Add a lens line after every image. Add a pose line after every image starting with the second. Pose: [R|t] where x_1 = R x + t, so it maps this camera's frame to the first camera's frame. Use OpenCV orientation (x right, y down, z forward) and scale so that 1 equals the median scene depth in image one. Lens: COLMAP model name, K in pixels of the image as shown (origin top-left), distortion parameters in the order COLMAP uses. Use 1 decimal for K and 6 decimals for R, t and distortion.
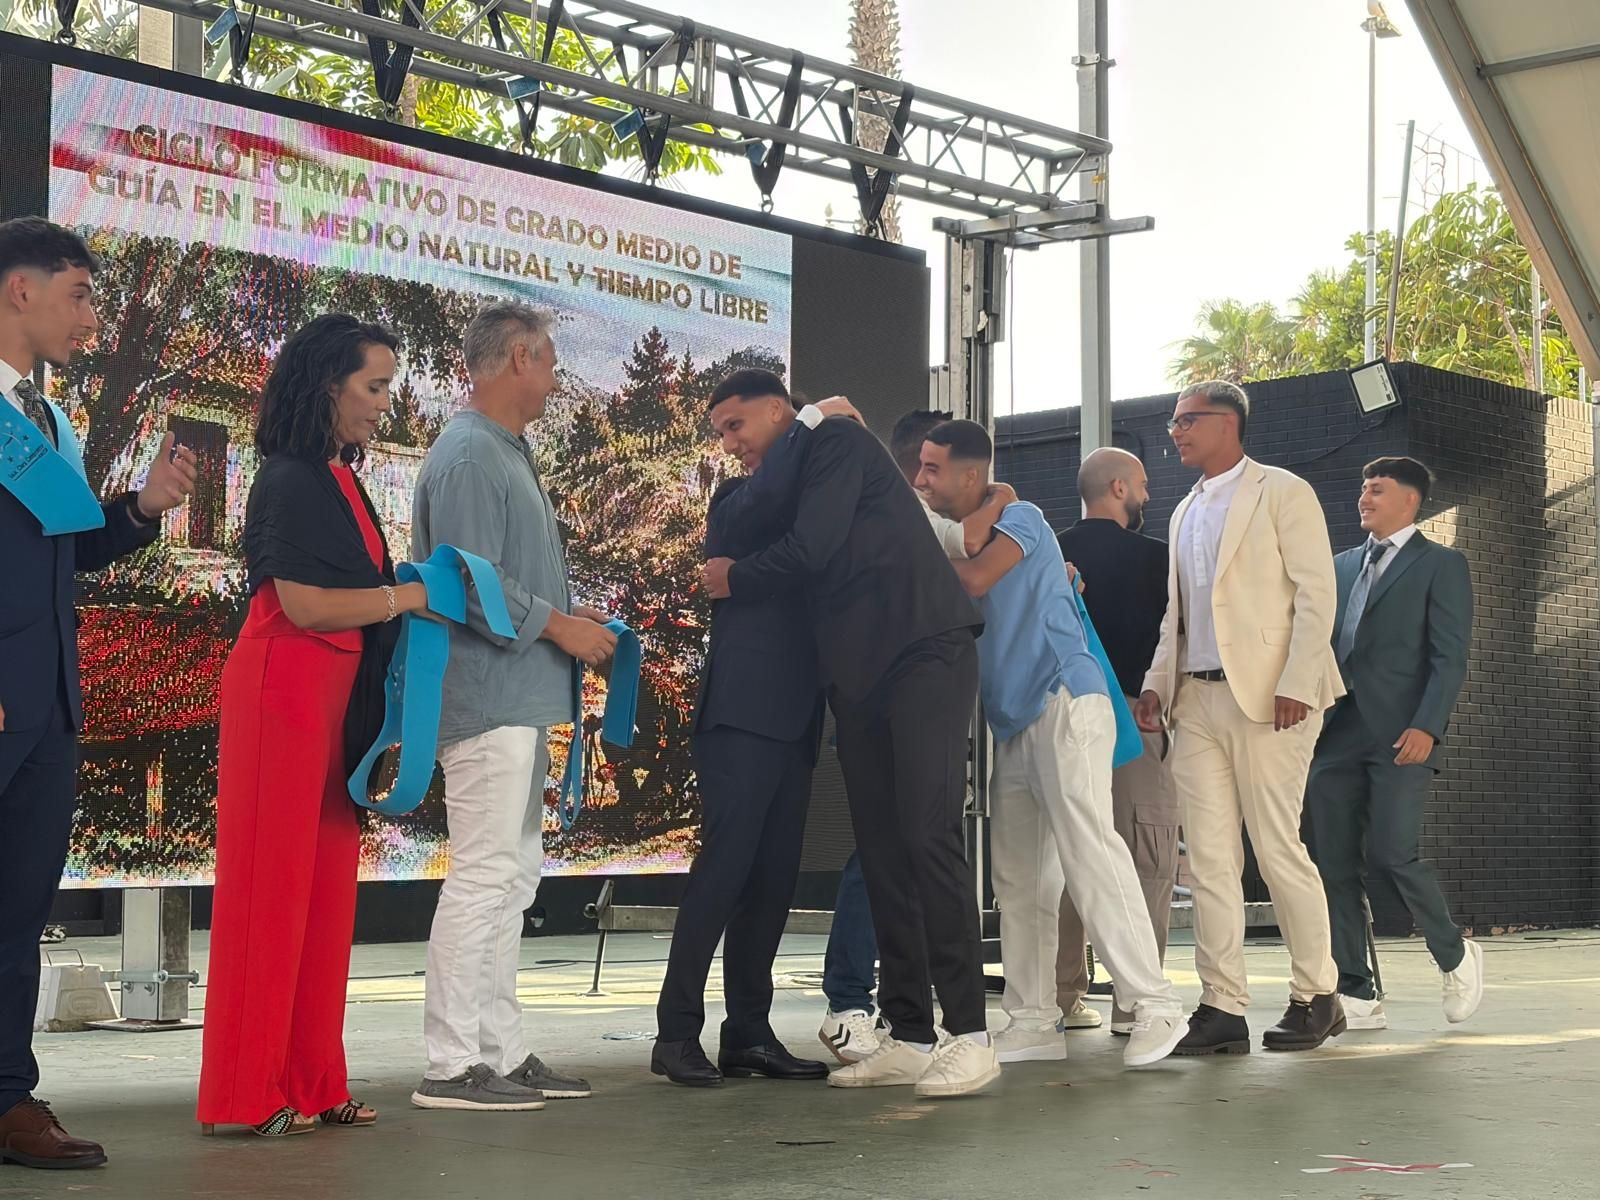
lens RADIAL K [[2773.8, 0, 804.9], [0, 2773.8, 602.5], [0, 0, 1]] dist [0.243685, -1.020834]
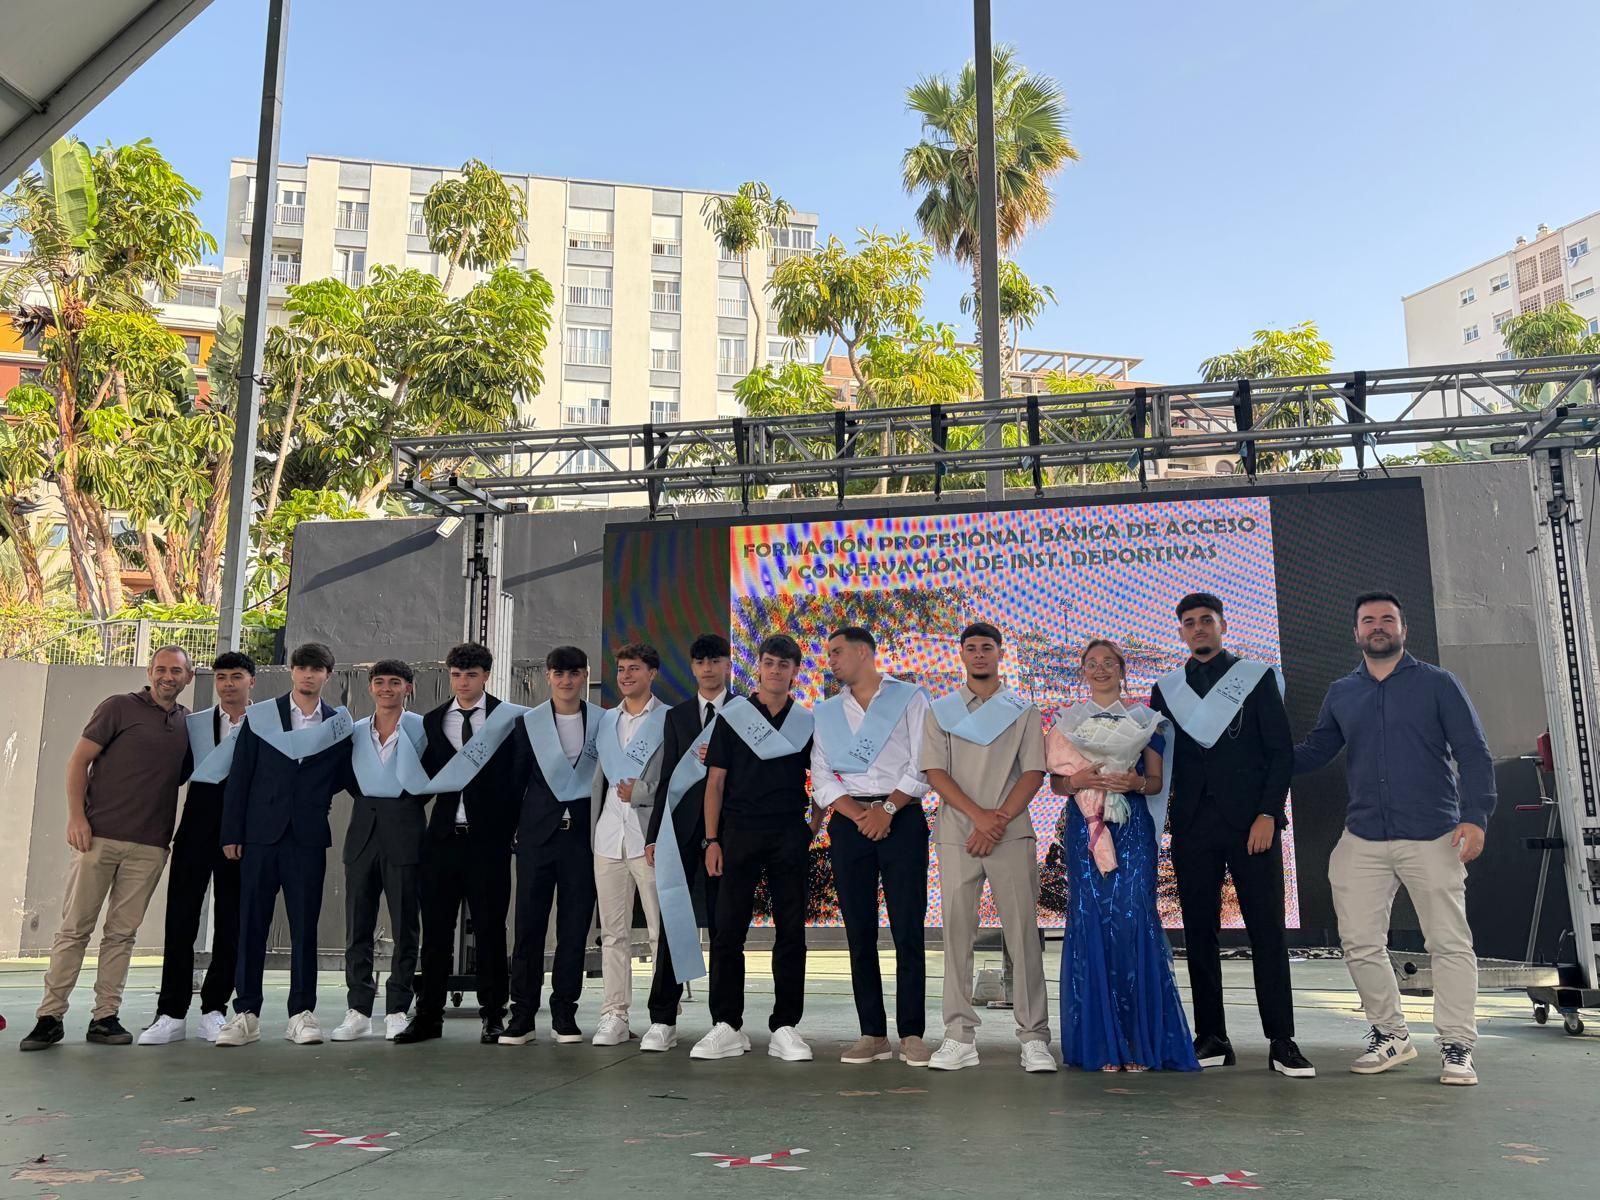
lens RADIAL K [[1342.1, 0, 799.1], [0, 1342.1, 606.2], [0, 0, 1]] dist [0.060041, -0.073116]
pose [[0.518809, -0.173897, -0.837017, 0.506464], [0.070662, 0.984465, -0.160732, 0.028364], [0.851965, 0.024244, 0.523038, 0.439085]]
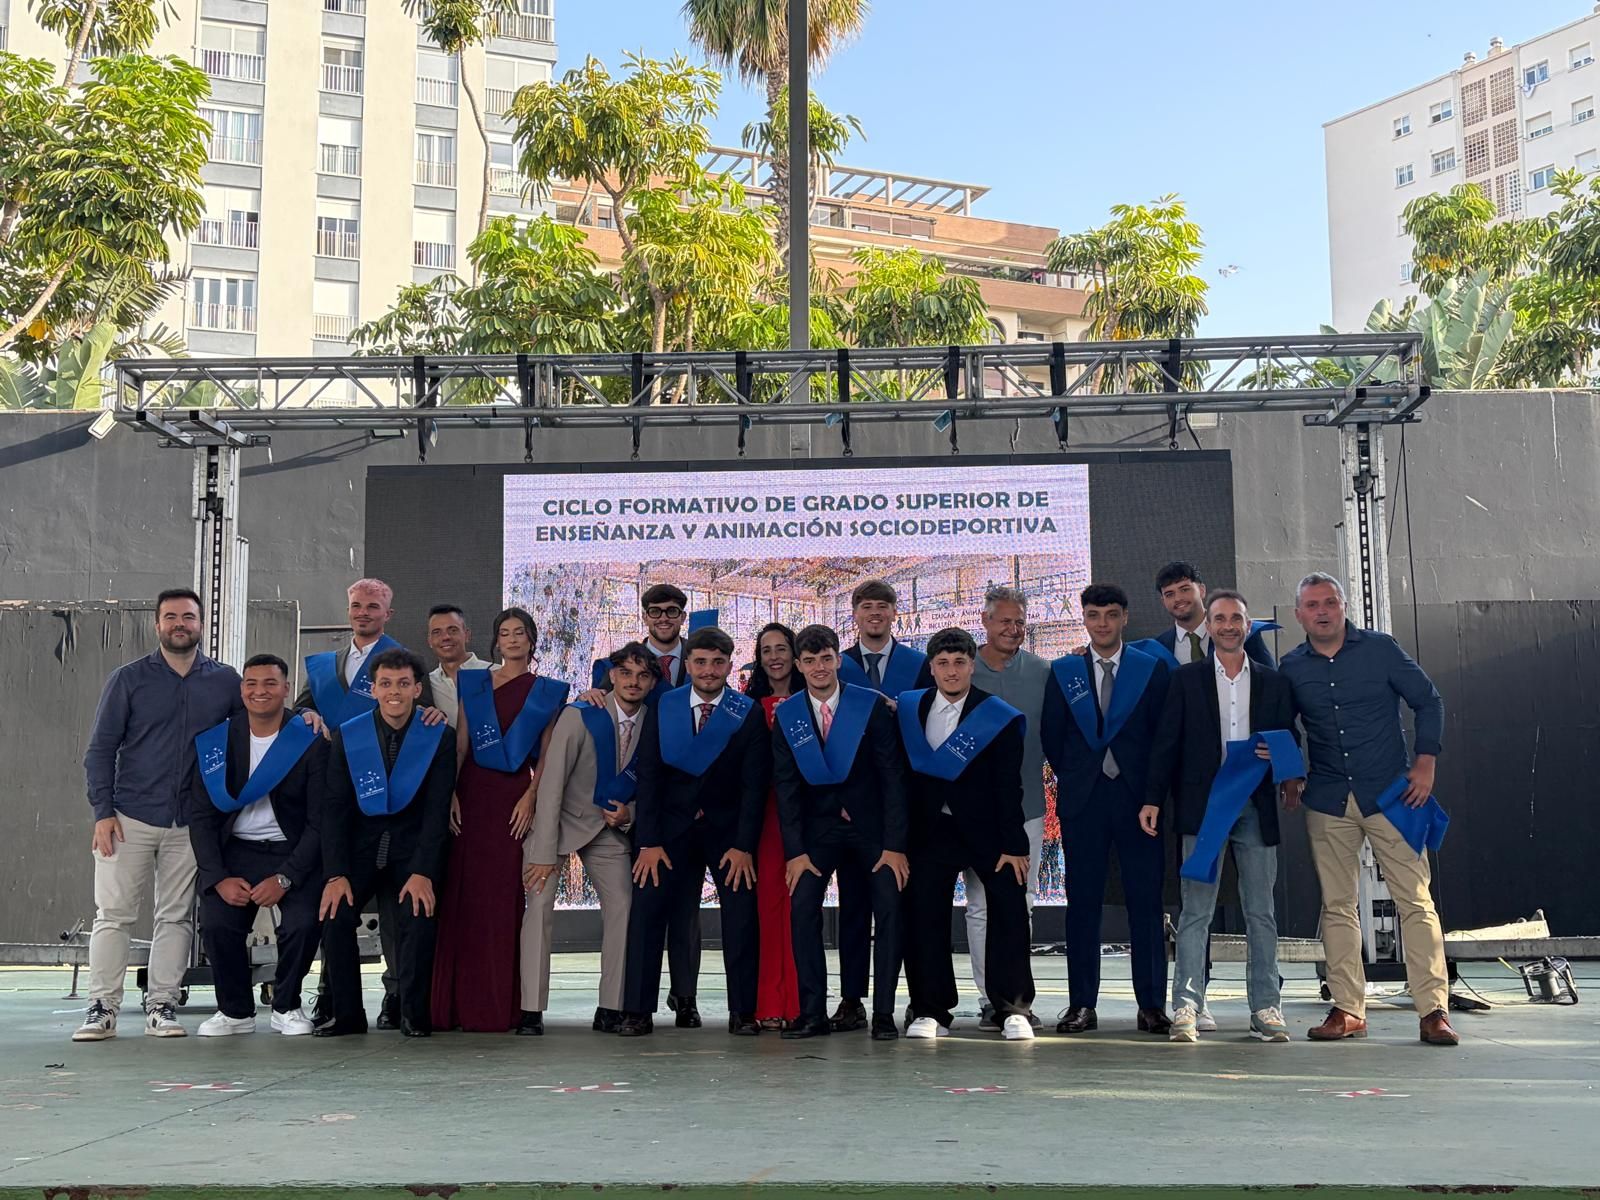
lens RADIAL K [[1848.9, 0, 777.4], [0, 1848.9, 602.4], [0, 0, 1]] dist [0.175572, -0.532959]
pose [[0.634585, -0.120039, -0.763474, 0.685707], [0.067689, 0.992701, -0.099817, 0.028483], [0.769883, 0.011664, 0.638078, 0.280937]]
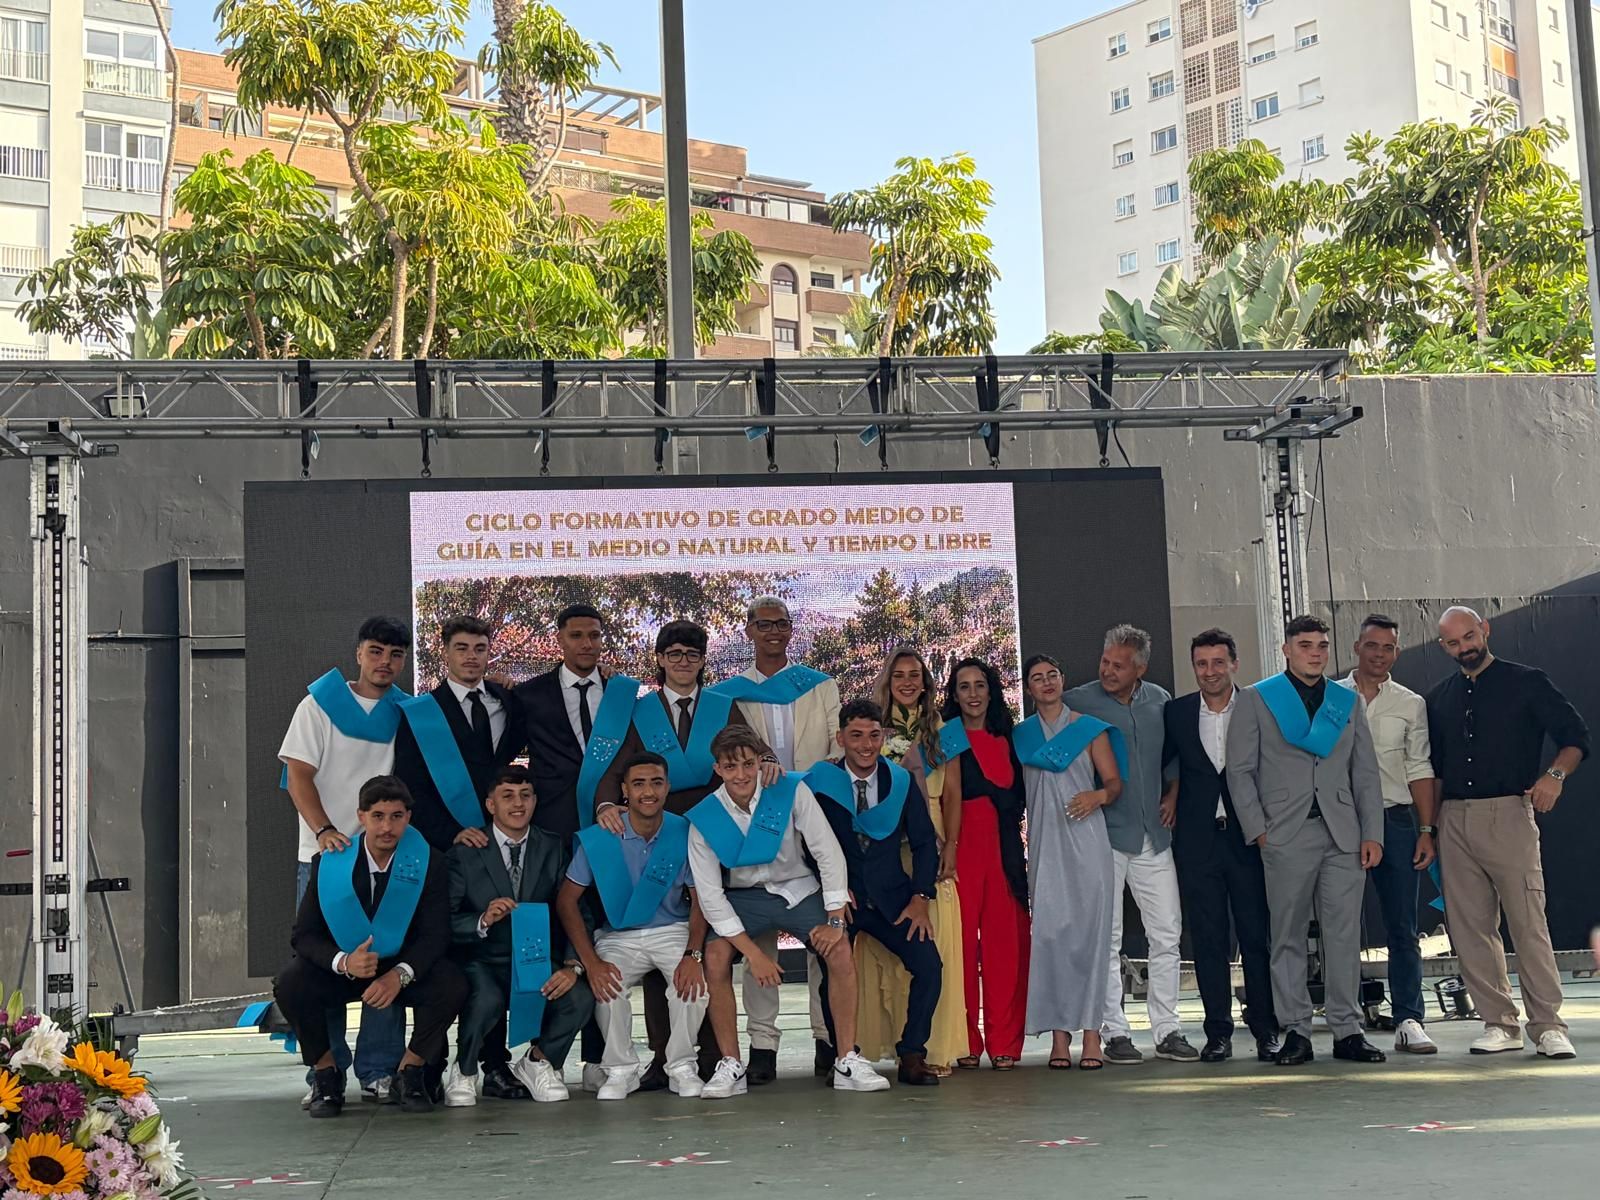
lens RADIAL K [[2127.5, 0, 782.0], [0, 2127.5, 600.8], [0, 0, 1]] dist [0.189580, -0.647707]
pose [[0.756788, -0.114423, -0.643567, 0.646919], [0.090528, 0.993419, -0.070171, -0.007933], [0.647361, -0.005157, 0.762166, 0.111889]]
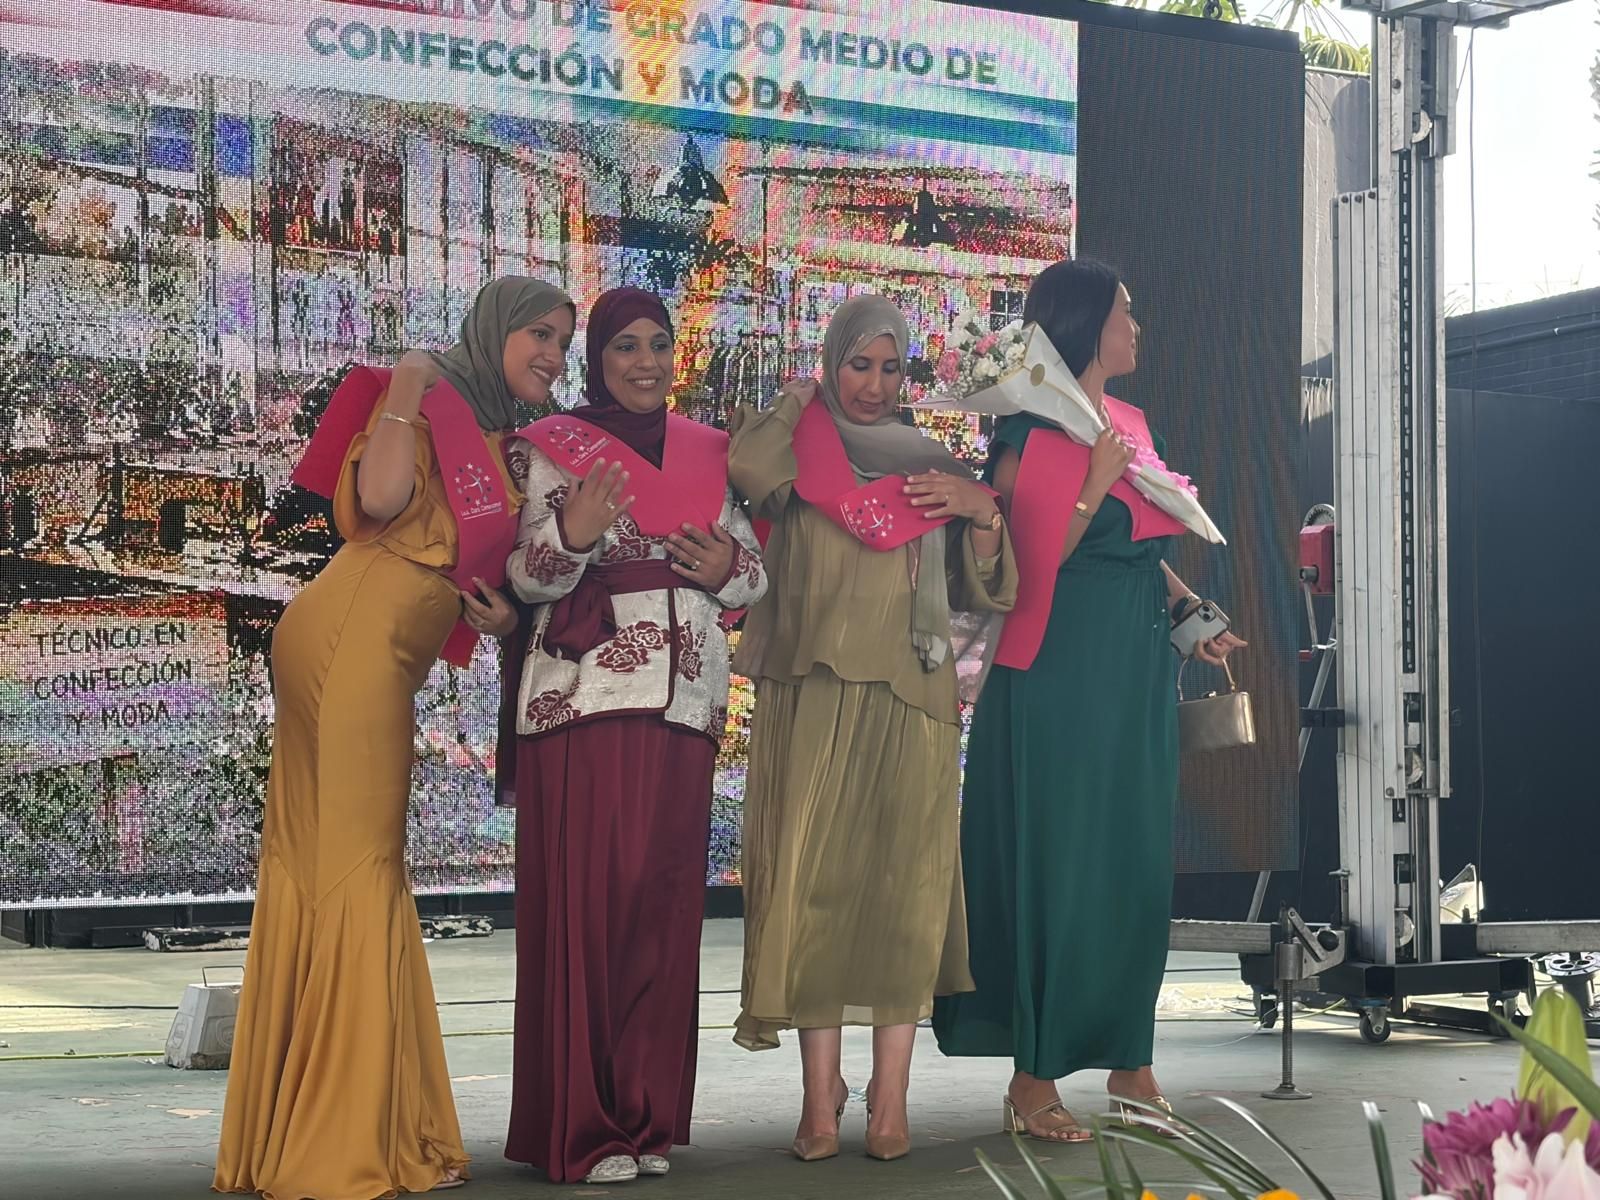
lens RADIAL K [[2954.9, 0, 807.1], [0, 2954.9, 609.1], [0, 0, 1]] dist [0.303834, -1.327777]
pose [[0.954036, -0.023326, -0.298782, 0.174735], [0.029851, 0.999405, 0.017294, 0.009576], [0.298201, -0.025418, 0.954165, 0.232197]]
